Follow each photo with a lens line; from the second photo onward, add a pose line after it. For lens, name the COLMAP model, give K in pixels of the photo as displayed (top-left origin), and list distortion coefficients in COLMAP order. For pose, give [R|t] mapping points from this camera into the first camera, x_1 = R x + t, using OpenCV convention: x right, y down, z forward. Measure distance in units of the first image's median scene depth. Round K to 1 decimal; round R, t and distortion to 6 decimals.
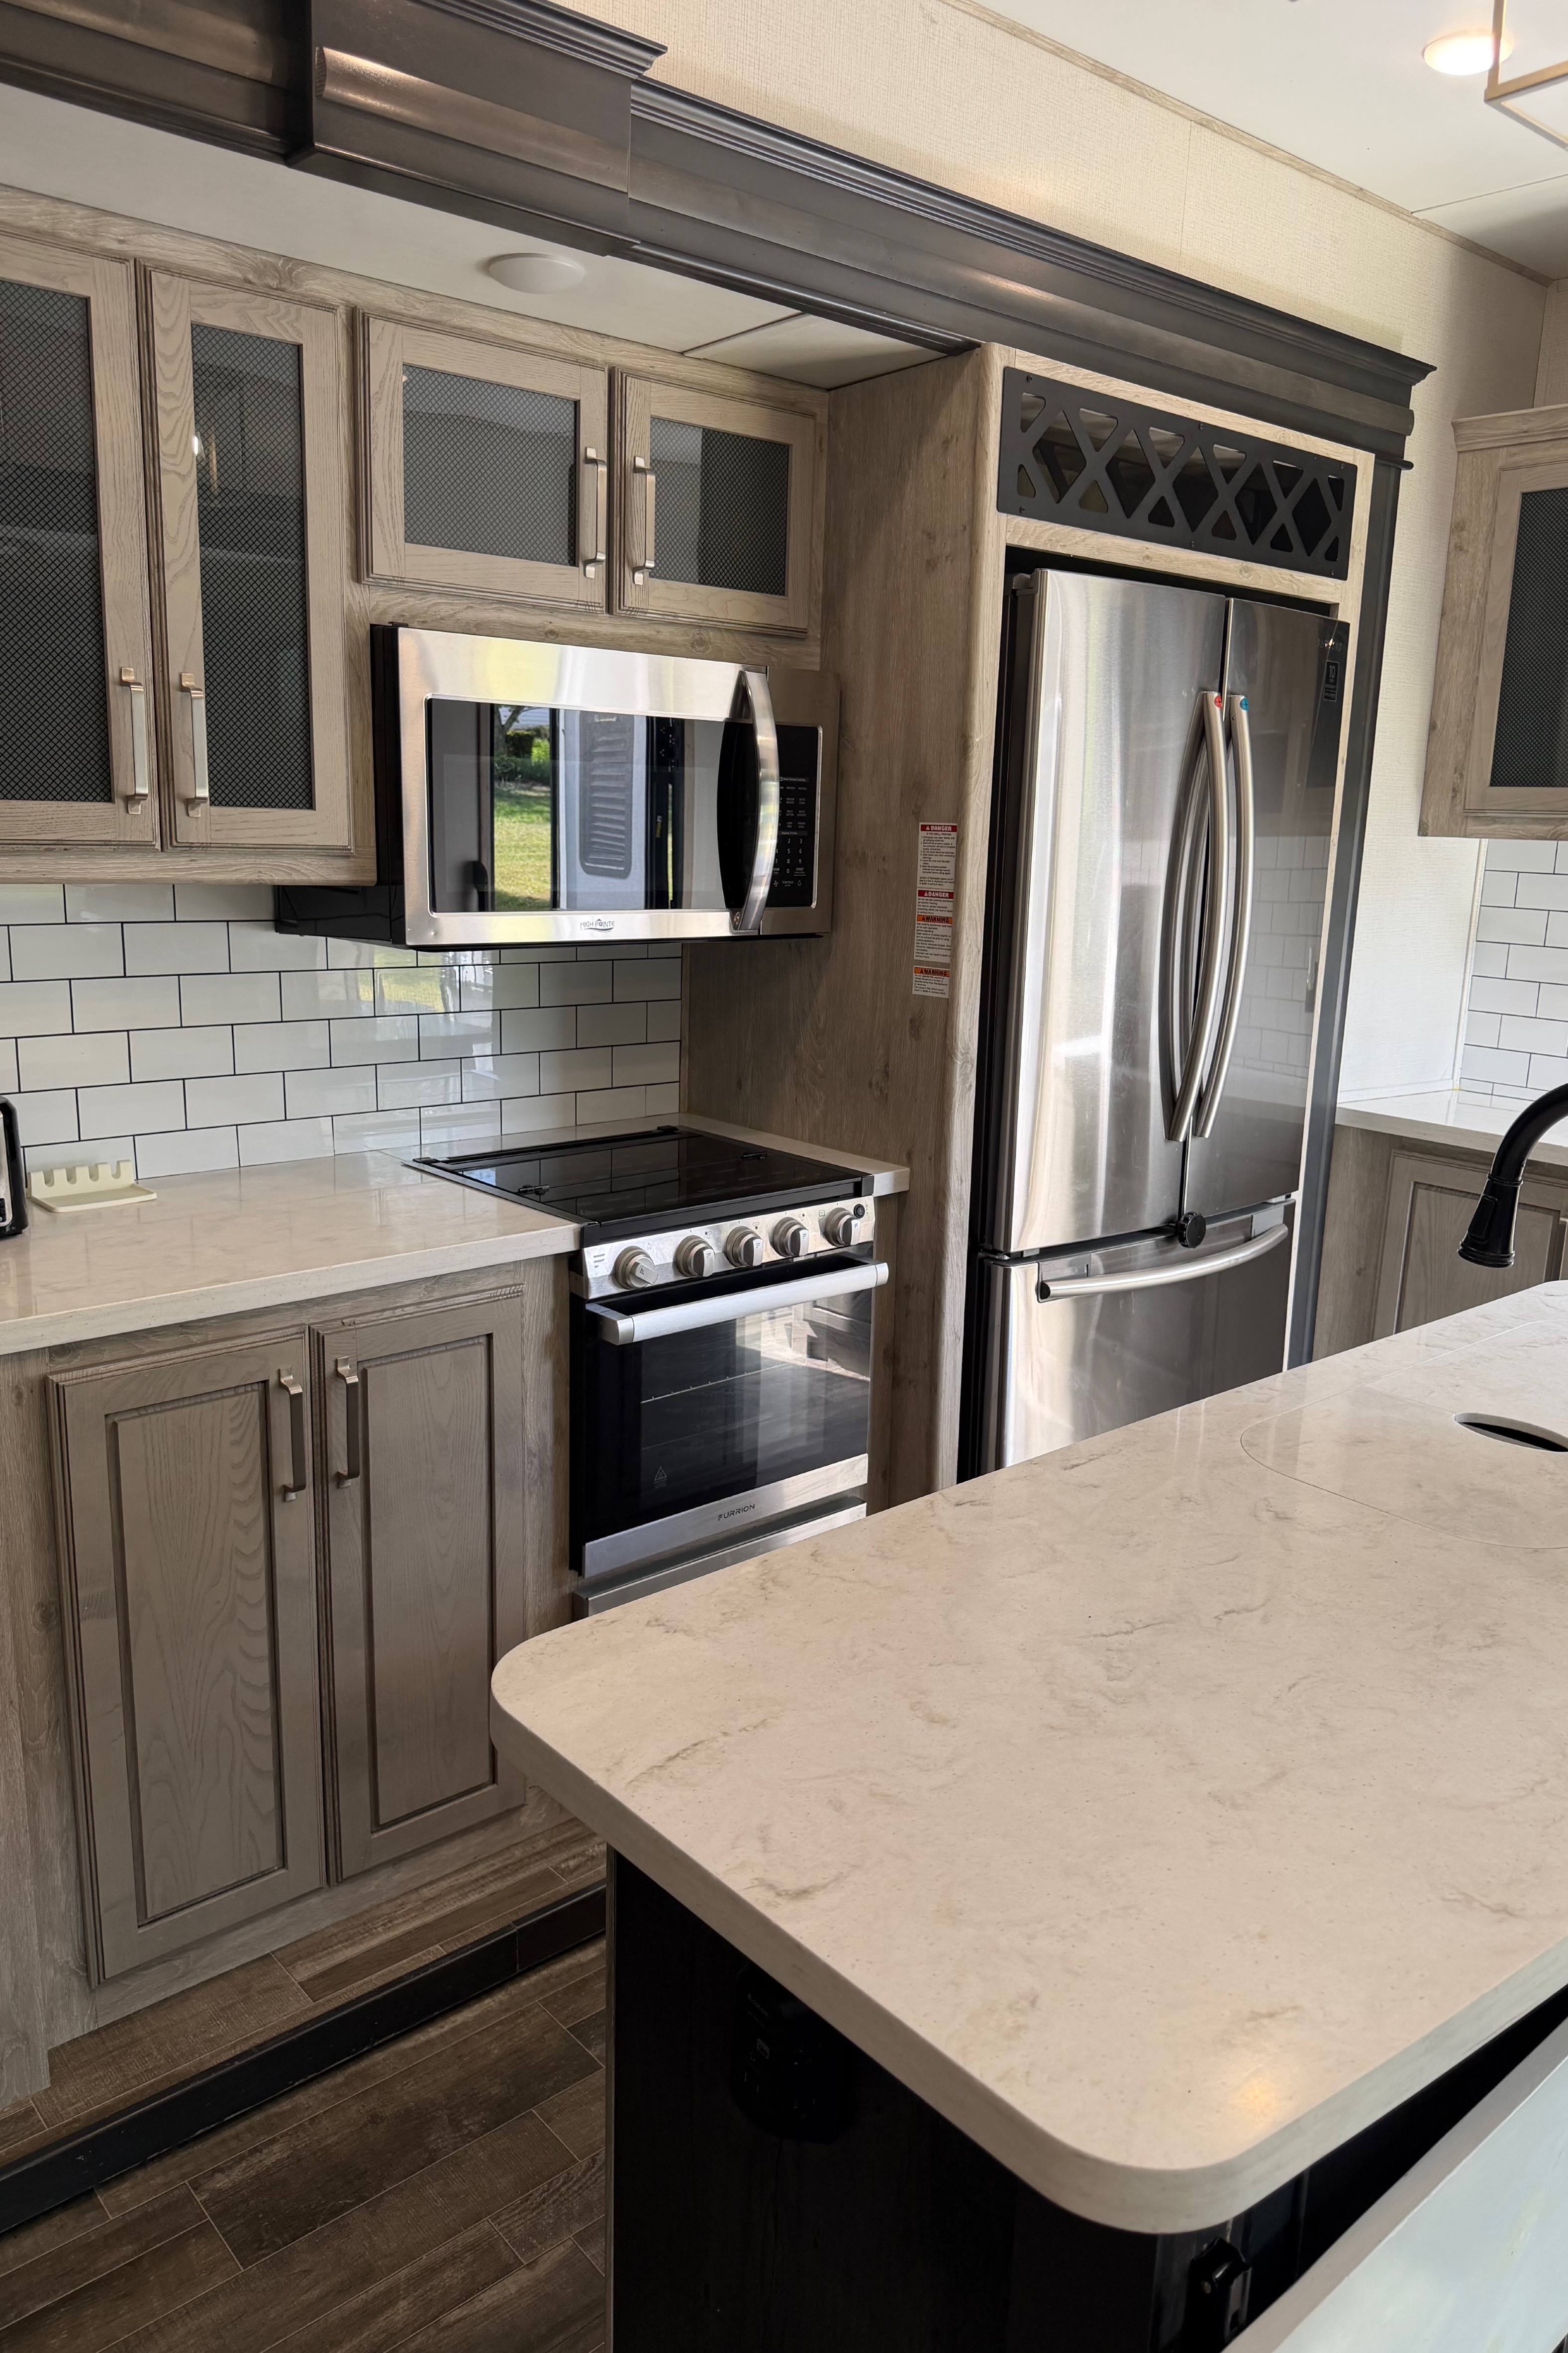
lens RADIAL K [[1672.3, 0, 762.3], [0, 1672.3, 1184.6], [0, 0, 1]] dist [0.058294, -0.079529]
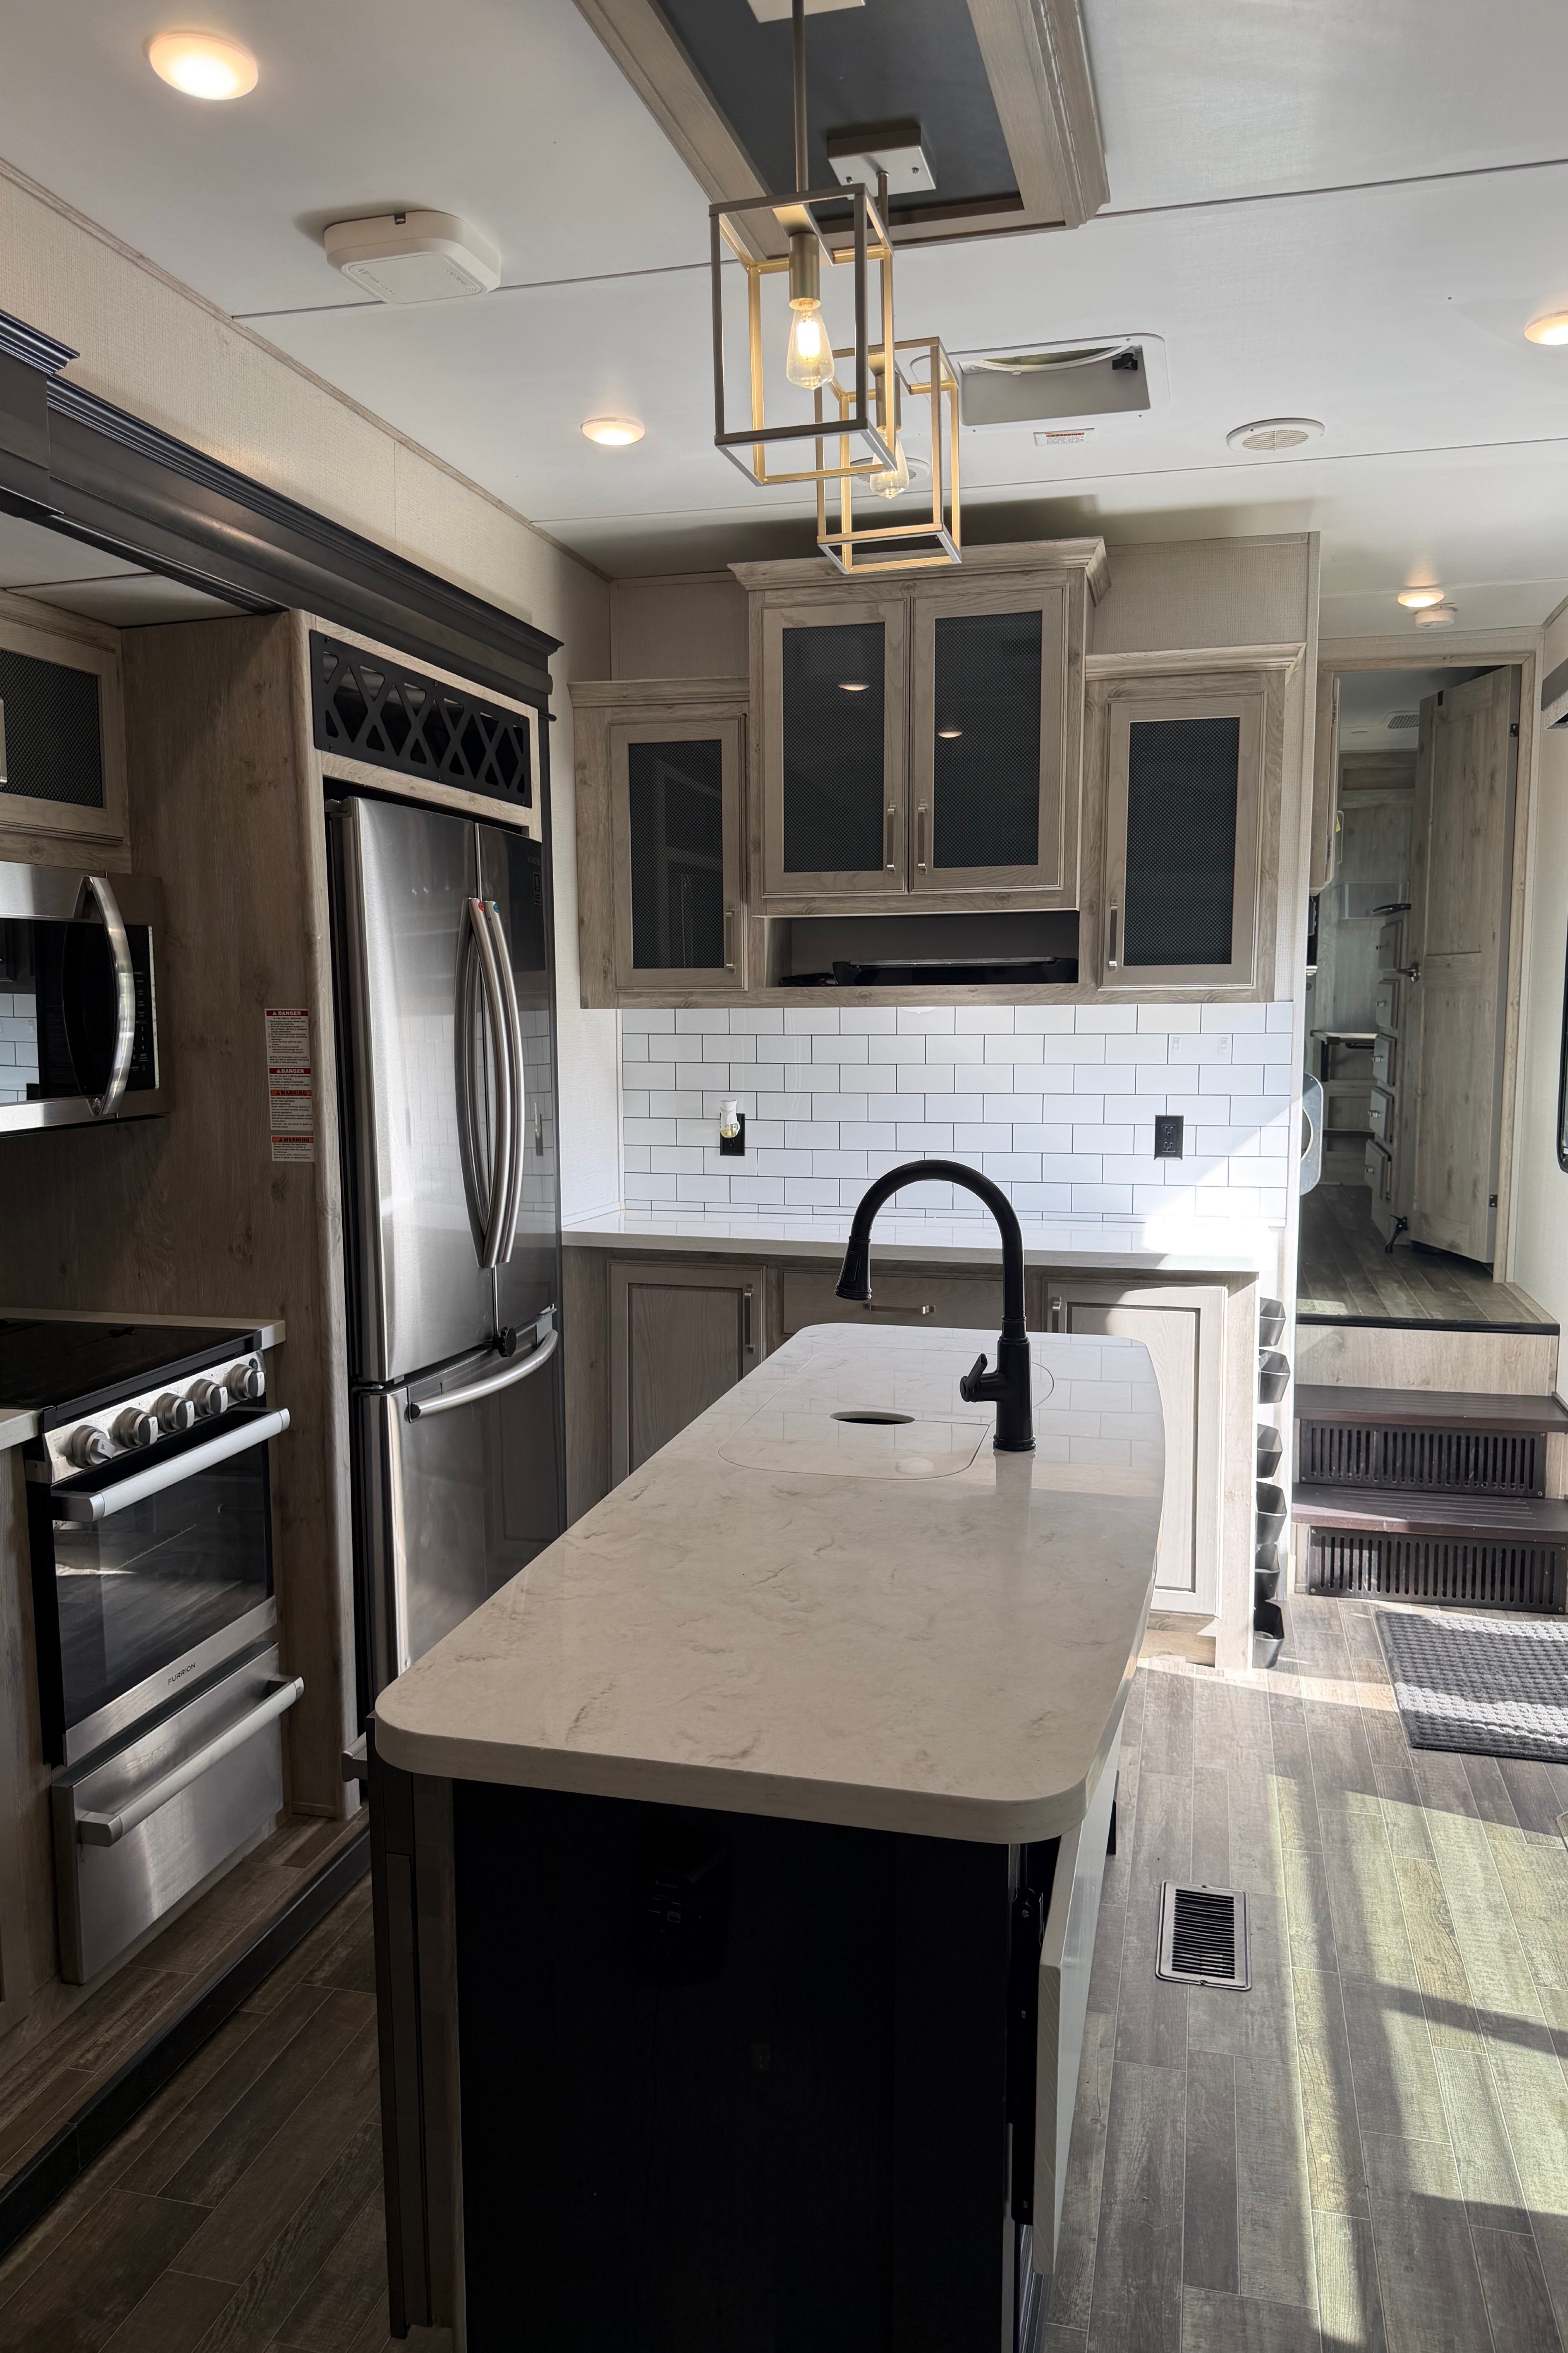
lens RADIAL K [[1672.3, 0, 787.1], [0, 1672.3, 1196.3], [0, 0, 1]] dist [0.058294, -0.079529]
pose [[0.814414, -0.100765, 0.571469, -0.273924], [0.152013, 0.987463, -0.042520, 0.007039], [-0.560020, 0.121500, 0.819521, -0.096796]]
